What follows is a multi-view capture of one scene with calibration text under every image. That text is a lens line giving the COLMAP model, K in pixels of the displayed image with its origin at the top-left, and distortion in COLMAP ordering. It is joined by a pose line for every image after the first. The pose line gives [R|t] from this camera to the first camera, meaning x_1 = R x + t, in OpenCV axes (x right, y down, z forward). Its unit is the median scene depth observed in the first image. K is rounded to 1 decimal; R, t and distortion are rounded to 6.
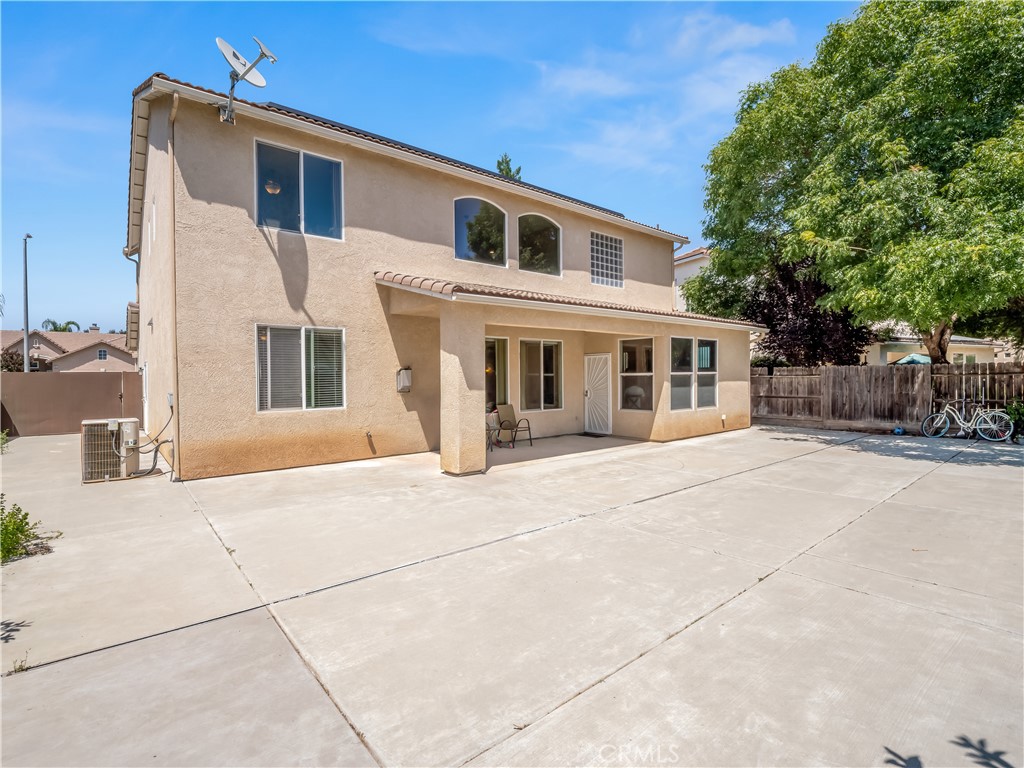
lens RADIAL K [[495.5, 0, 512.0], [0, 495.5, 384.0], [0, 0, 1]] dist [-0.000850, -0.014916]
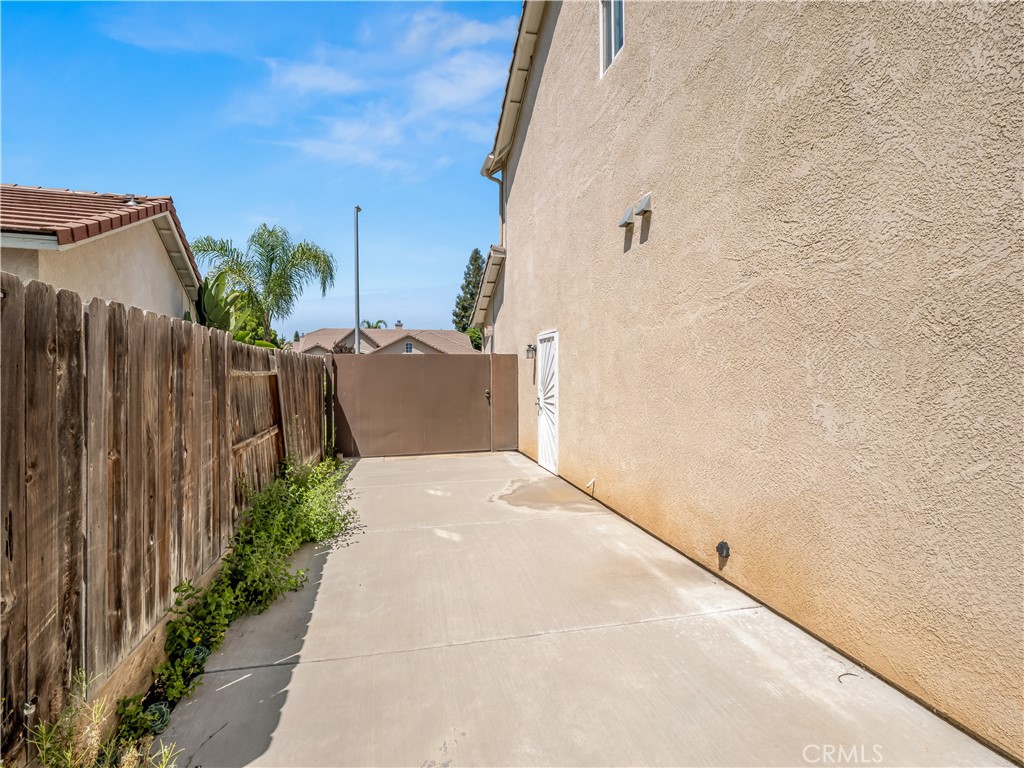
lens RADIAL K [[495.5, 0, 512.0], [0, 495.5, 384.0], [0, 0, 1]] dist [-0.000850, -0.014916]
pose [[0.896929, 0.017818, -0.441815, -0.410520], [-0.015512, 0.999841, 0.008831, 0.006370], [0.441902, -0.001067, 0.897063, 0.384439]]
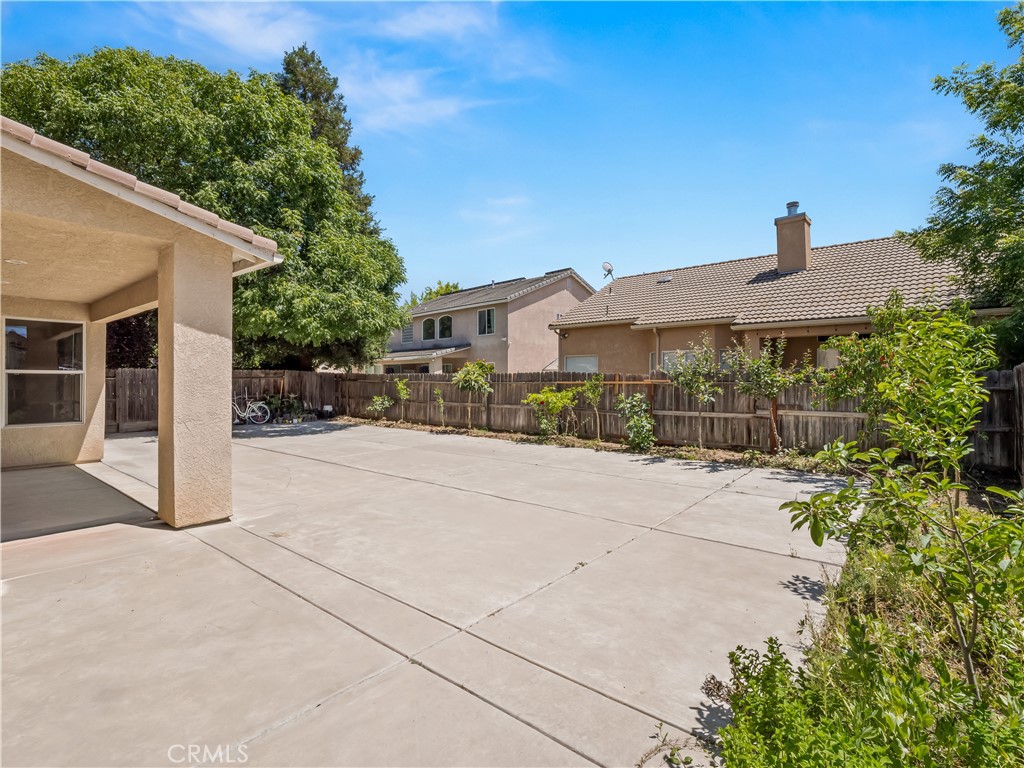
lens RADIAL K [[495.5, 0, 512.0], [0, 495.5, 384.0], [0, 0, 1]] dist [-0.000850, -0.014916]
pose [[-0.199346, 0.000765, 0.979929, -0.993474], [0.016244, 0.999865, 0.002524, 0.011610], [-0.979795, 0.016421, -0.199331, 0.915002]]
